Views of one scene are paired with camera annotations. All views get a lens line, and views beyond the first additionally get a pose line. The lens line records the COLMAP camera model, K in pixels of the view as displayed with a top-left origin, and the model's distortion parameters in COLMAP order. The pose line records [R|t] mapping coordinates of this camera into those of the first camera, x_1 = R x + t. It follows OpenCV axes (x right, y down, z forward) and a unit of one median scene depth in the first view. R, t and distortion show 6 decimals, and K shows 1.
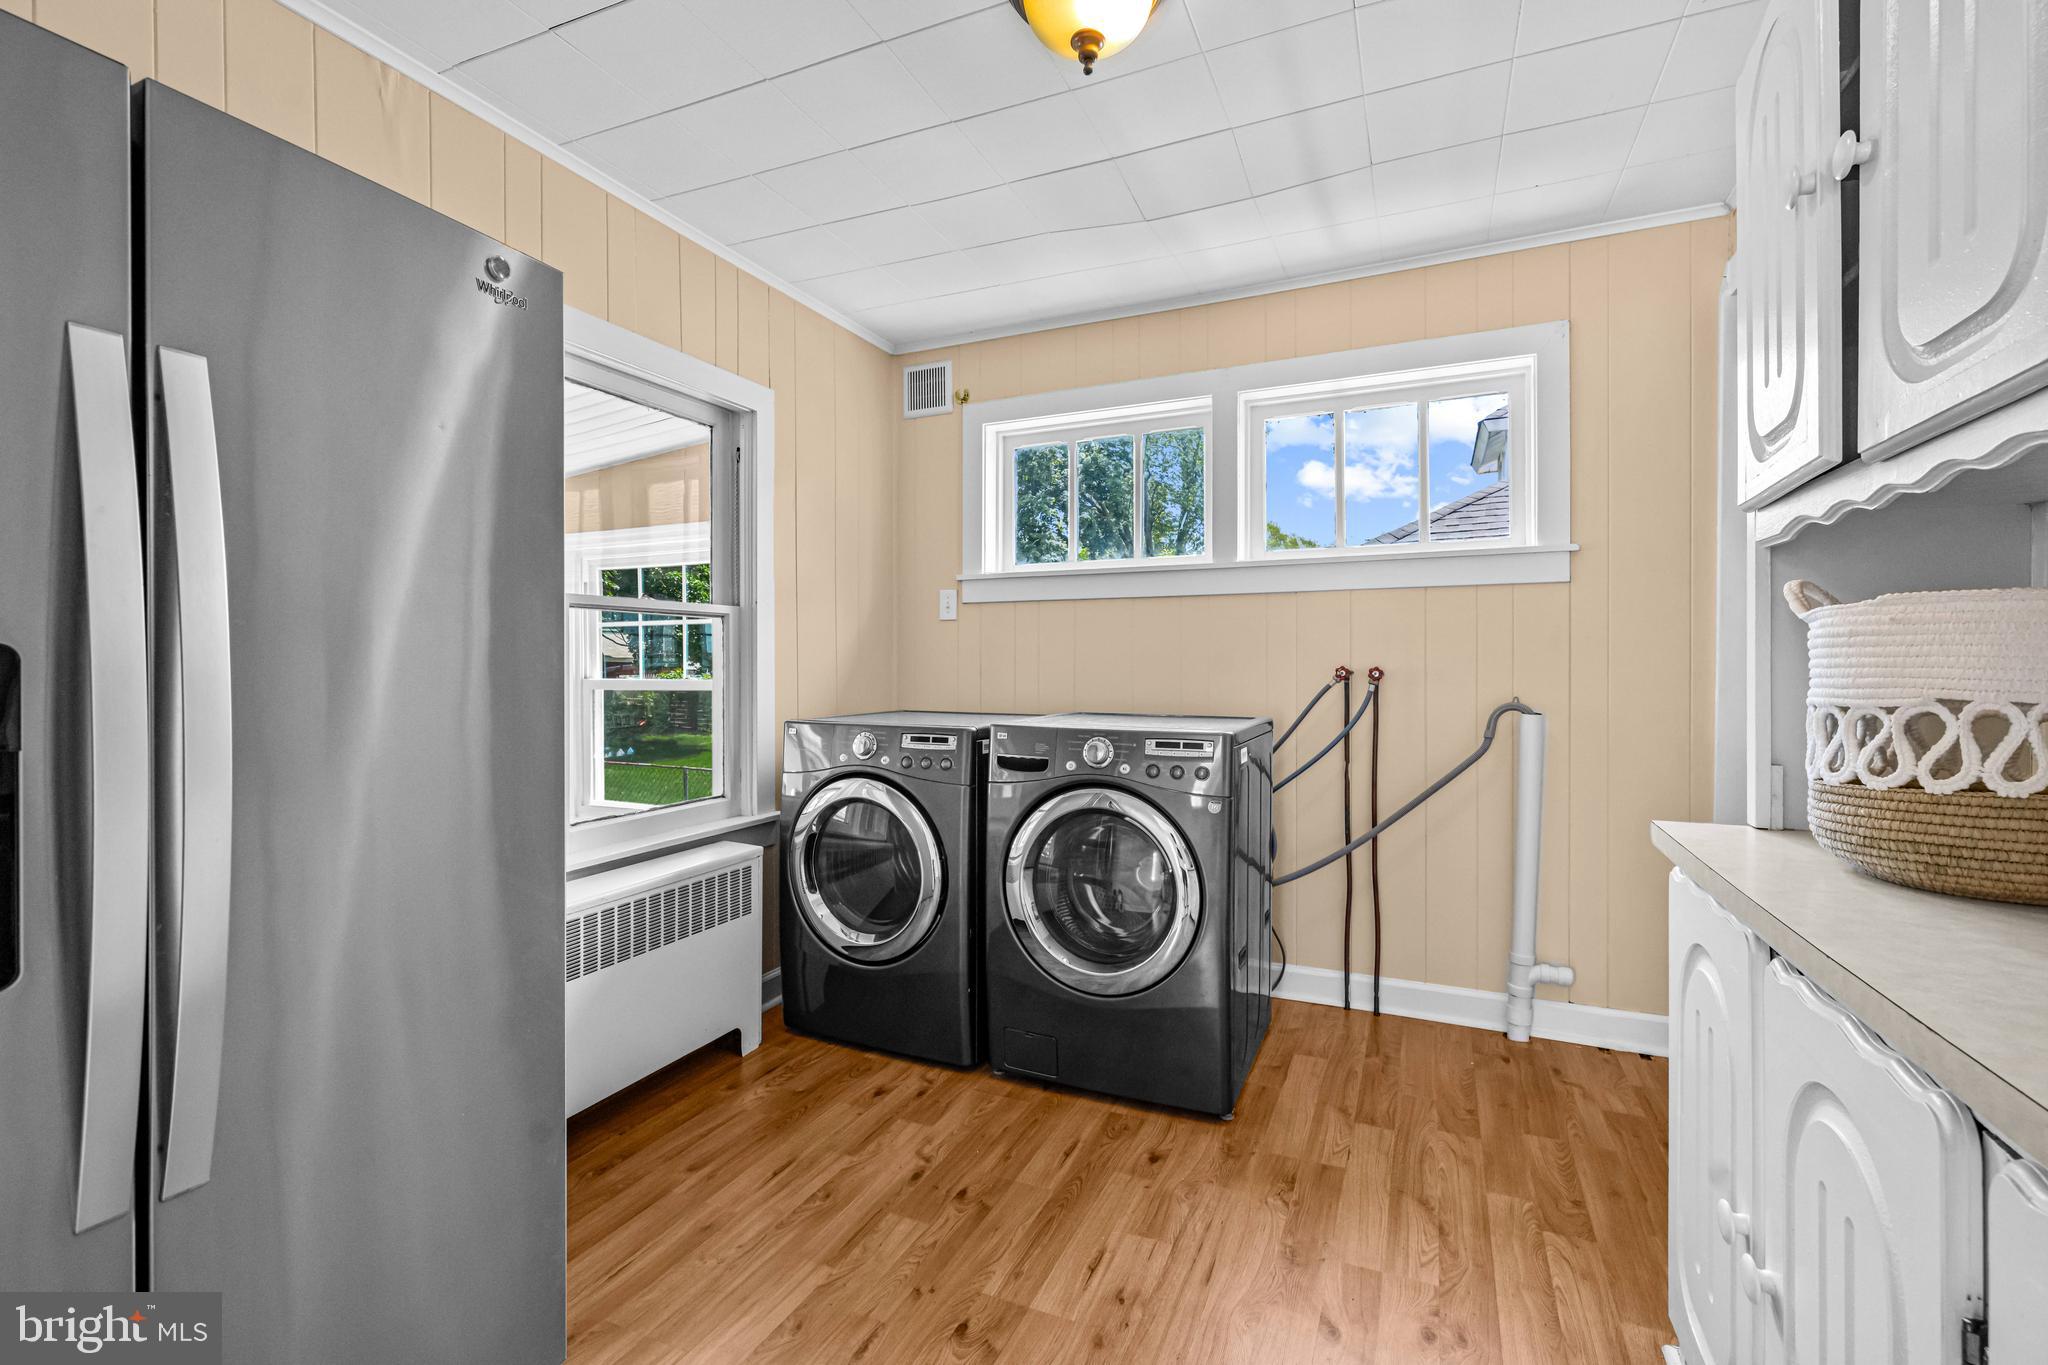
lens RADIAL K [[914.1, 0, 1018.2], [0, 914.1, 661.3], [0, 0, 1]] dist [-0.001862, -0.000687]
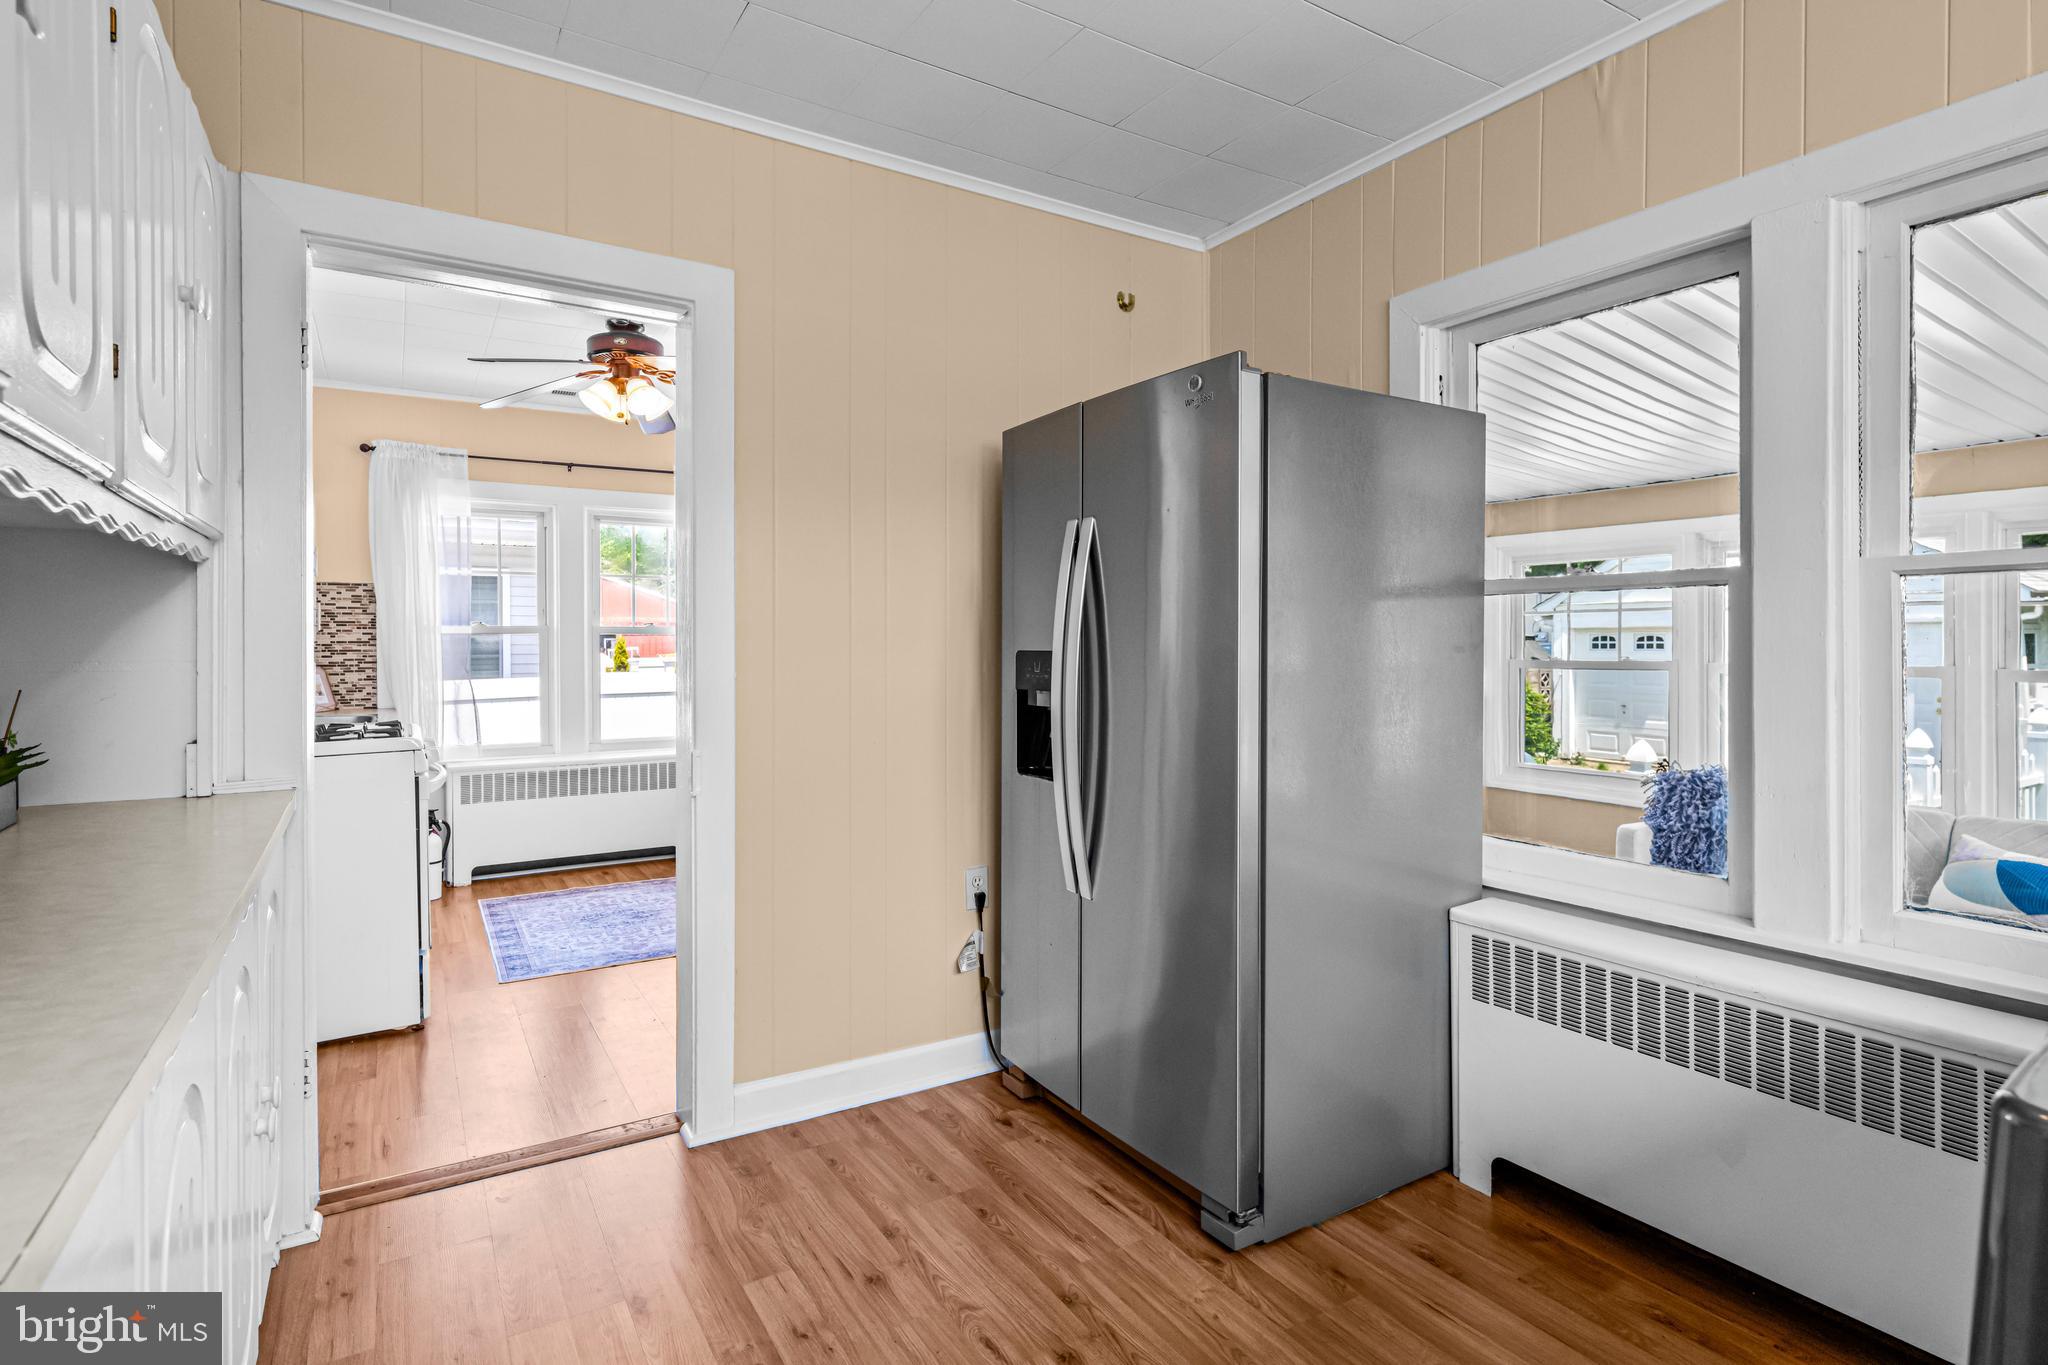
lens RADIAL K [[986.7, 0, 1021.0], [0, 986.7, 643.3], [0, 0, 1]] dist [0.000103, -0.000072]
pose [[-0.553864, 0.003390, -0.832600, 0.391732], [0.005591, 0.999984, 0.000353, -0.012277], [0.832588, -0.004459, -0.553875, 0.739519]]
